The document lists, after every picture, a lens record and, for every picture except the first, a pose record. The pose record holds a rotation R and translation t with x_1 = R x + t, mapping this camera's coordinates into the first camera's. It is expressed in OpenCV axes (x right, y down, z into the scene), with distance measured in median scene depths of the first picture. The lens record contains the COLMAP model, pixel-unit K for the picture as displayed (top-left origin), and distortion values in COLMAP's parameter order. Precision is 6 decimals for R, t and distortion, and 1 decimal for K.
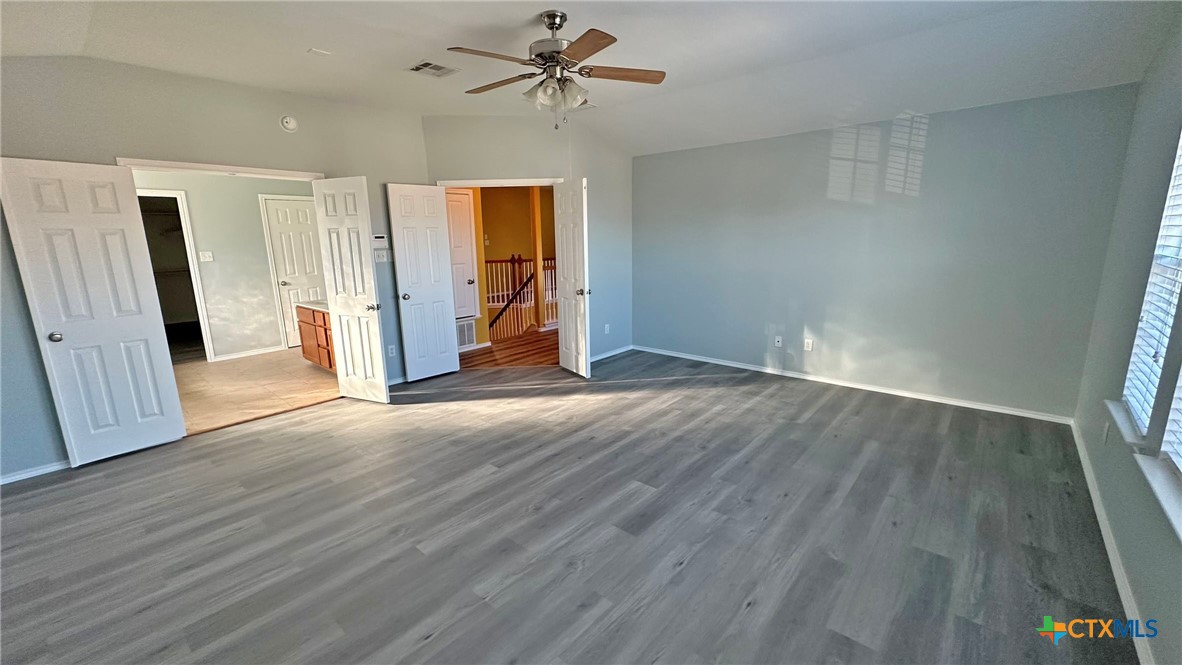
lens RADIAL K [[471.8, 0, 589.9], [0, 471.8, 332.2], [0, 0, 1]] dist [-0.002473, 0.000671]
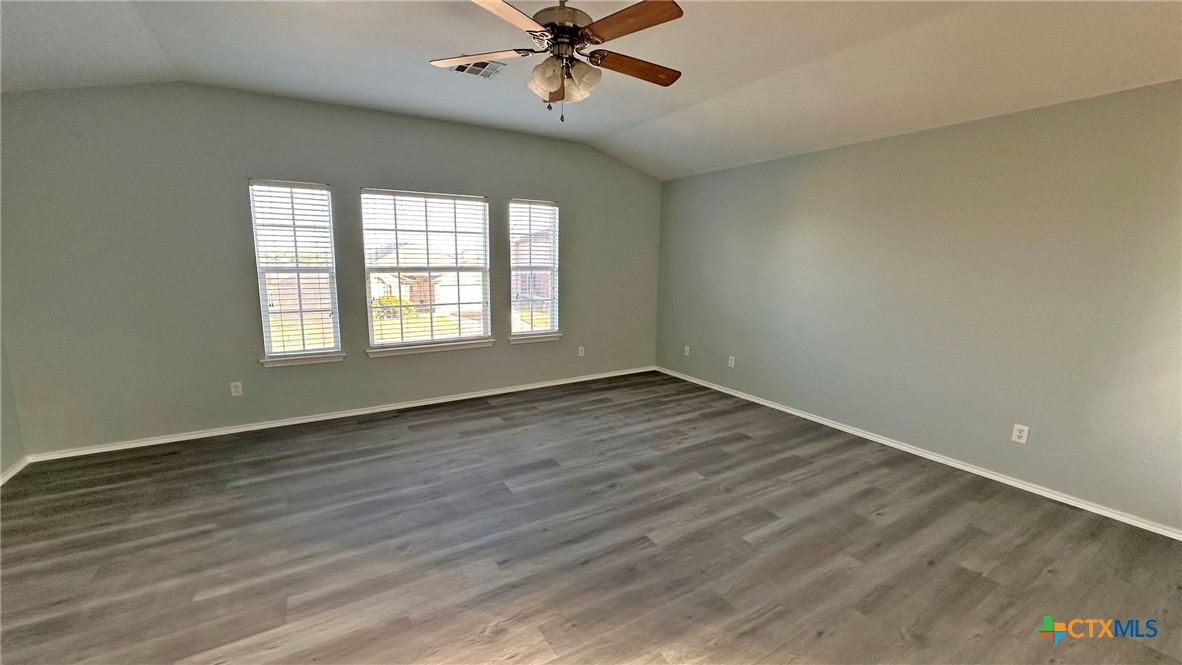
lens RADIAL K [[471.8, 0, 589.9], [0, 471.8, 332.2], [0, 0, 1]] dist [-0.002473, 0.000671]
pose [[-0.955051, -0.038178, 0.293972, -0.342077], [0.068849, 0.935989, 0.345232, -0.341855], [-0.288335, 0.349954, -0.891289, 1.703353]]
